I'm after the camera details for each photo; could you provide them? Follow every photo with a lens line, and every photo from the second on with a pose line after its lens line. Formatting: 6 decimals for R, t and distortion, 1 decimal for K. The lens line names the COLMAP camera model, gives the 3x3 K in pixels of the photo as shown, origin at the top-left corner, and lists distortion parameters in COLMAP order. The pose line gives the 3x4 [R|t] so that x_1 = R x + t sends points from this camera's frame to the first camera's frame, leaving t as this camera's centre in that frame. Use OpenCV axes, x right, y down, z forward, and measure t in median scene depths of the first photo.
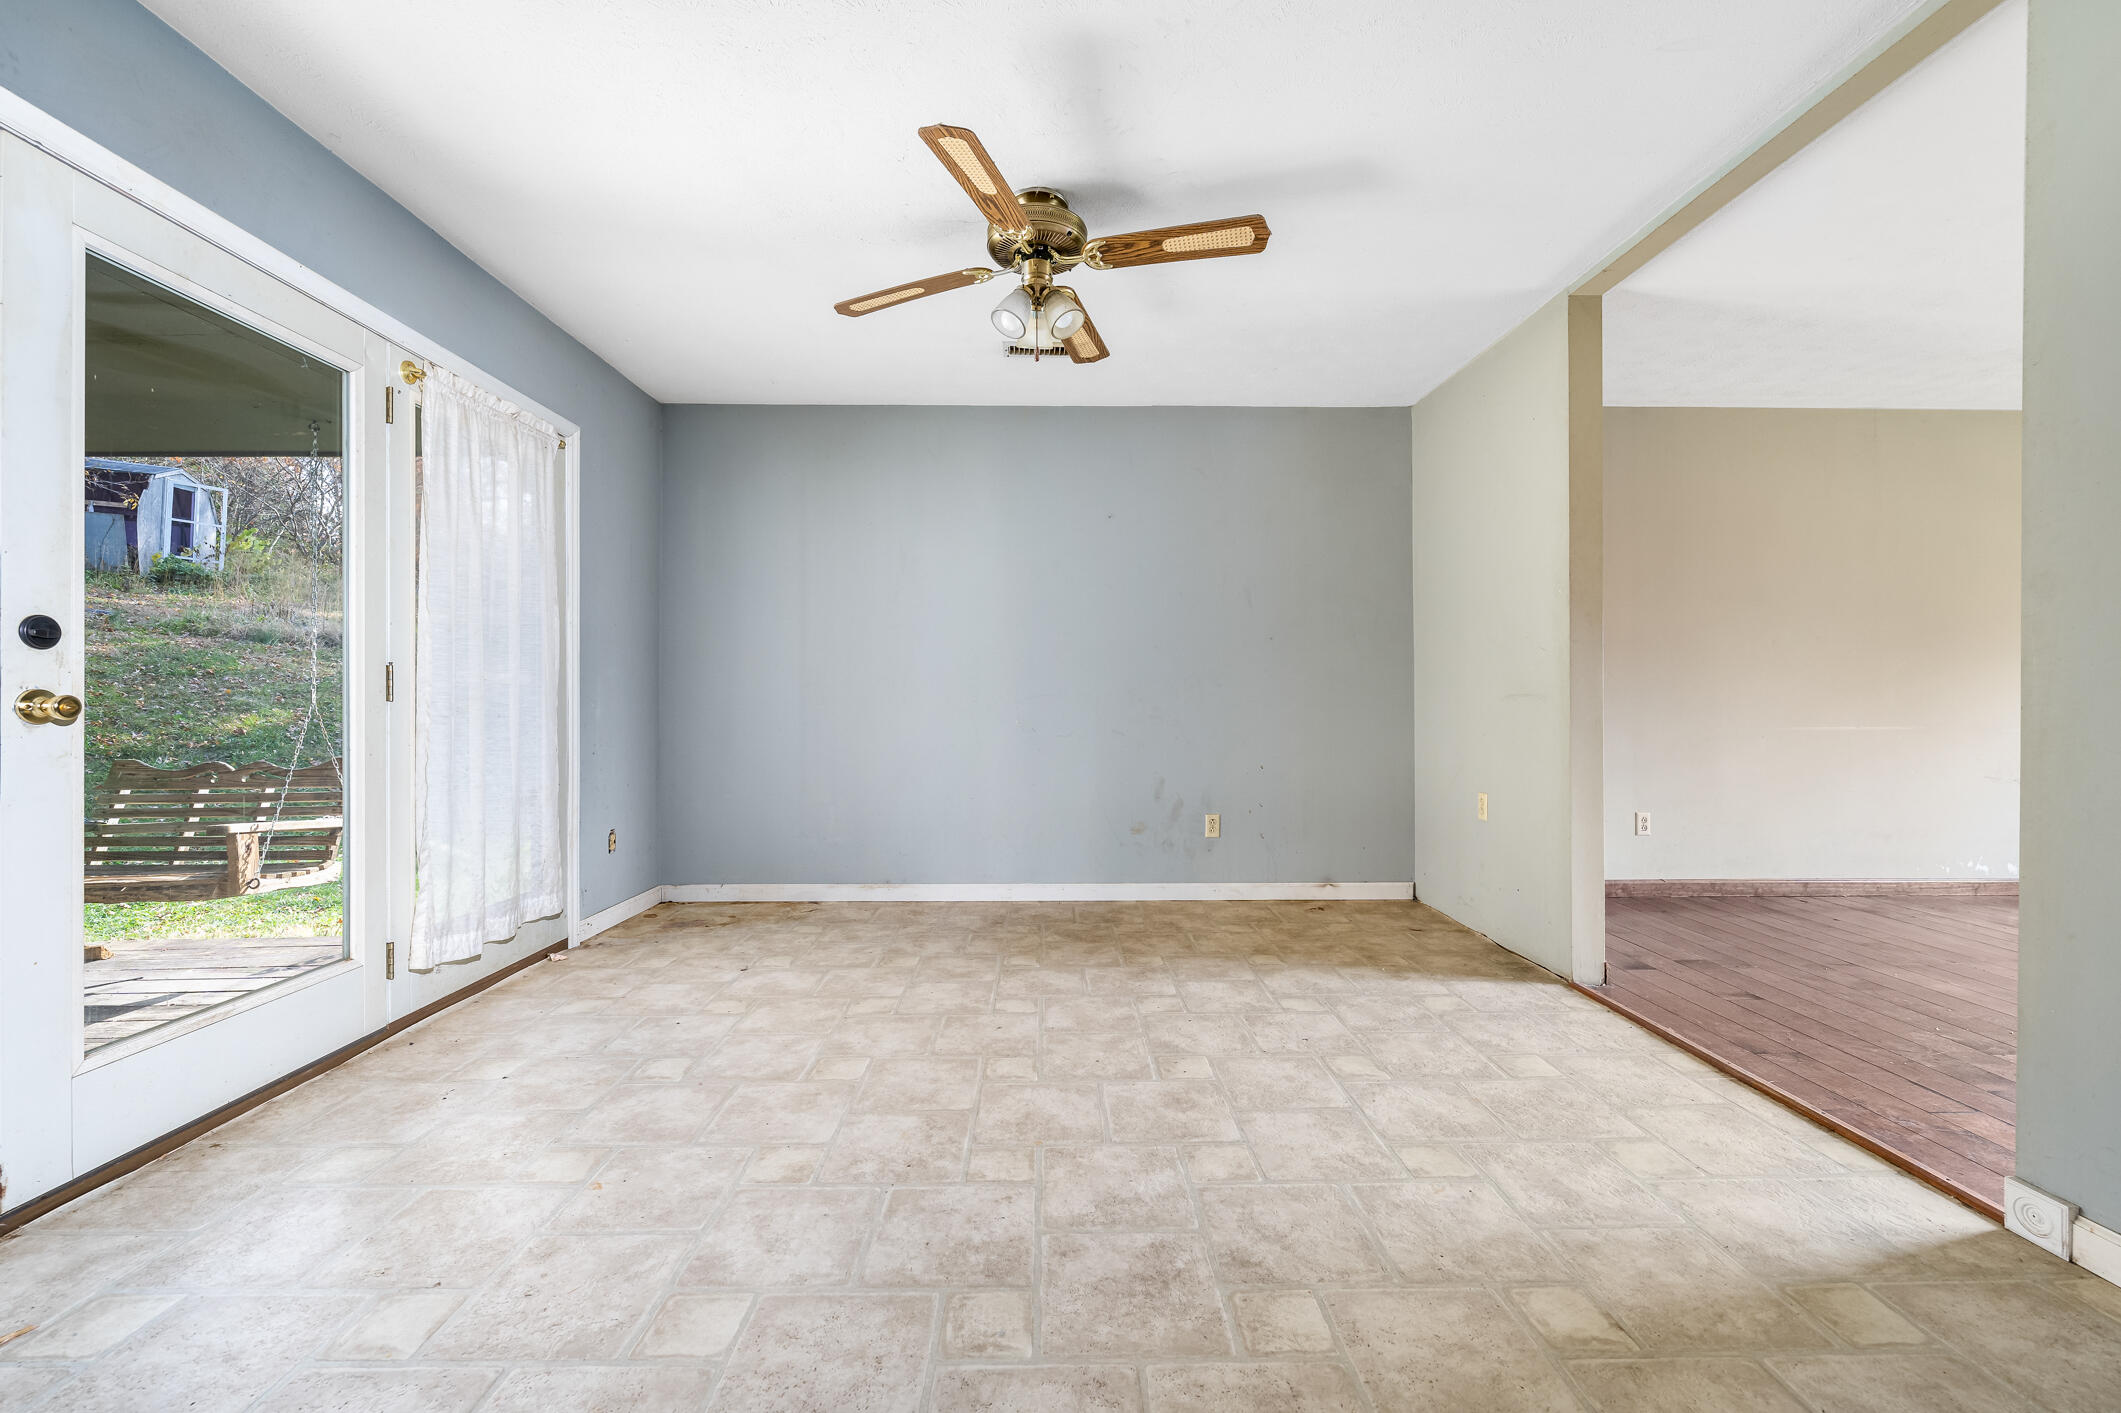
lens RADIAL K [[843.2, 0, 1057.7], [0, 843.2, 703.0], [0, 0, 1]] dist [-0.002489, 0.000022]
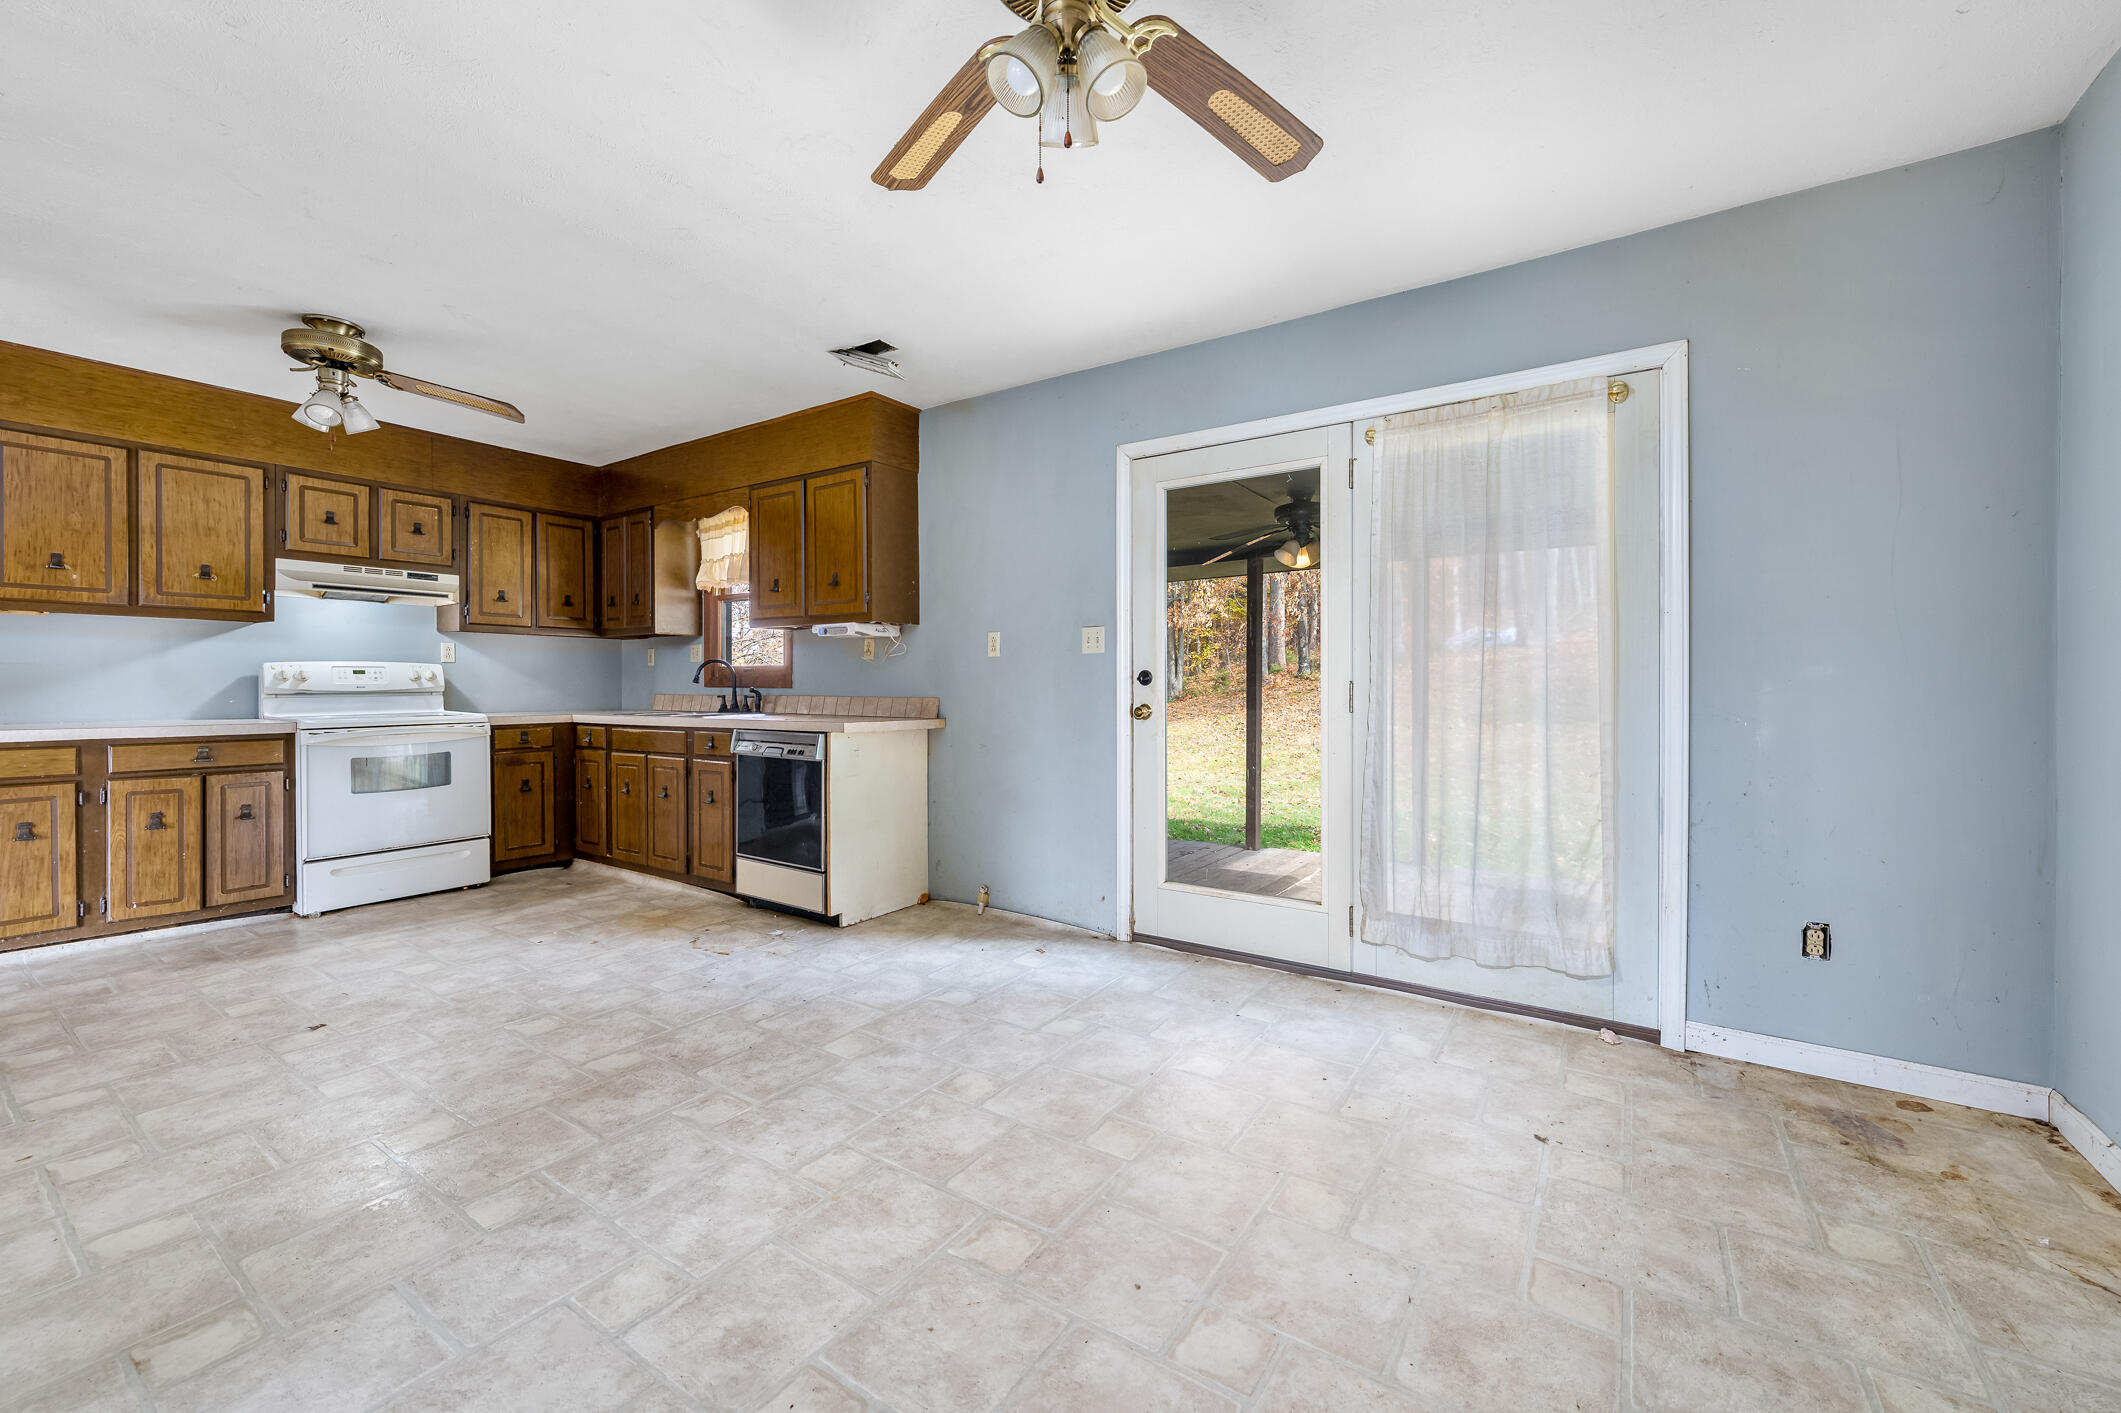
lens RADIAL K [[843.2, 0, 1064.3], [0, 843.2, 696.1], [0, 0, 1]] dist [-0.002489, 0.000022]
pose [[-0.572807, 0.008139, -0.819650, 0.587188], [-0.000648, 0.999946, 0.010382, -0.049251], [0.819690, 0.006478, -0.572770, 1.713326]]
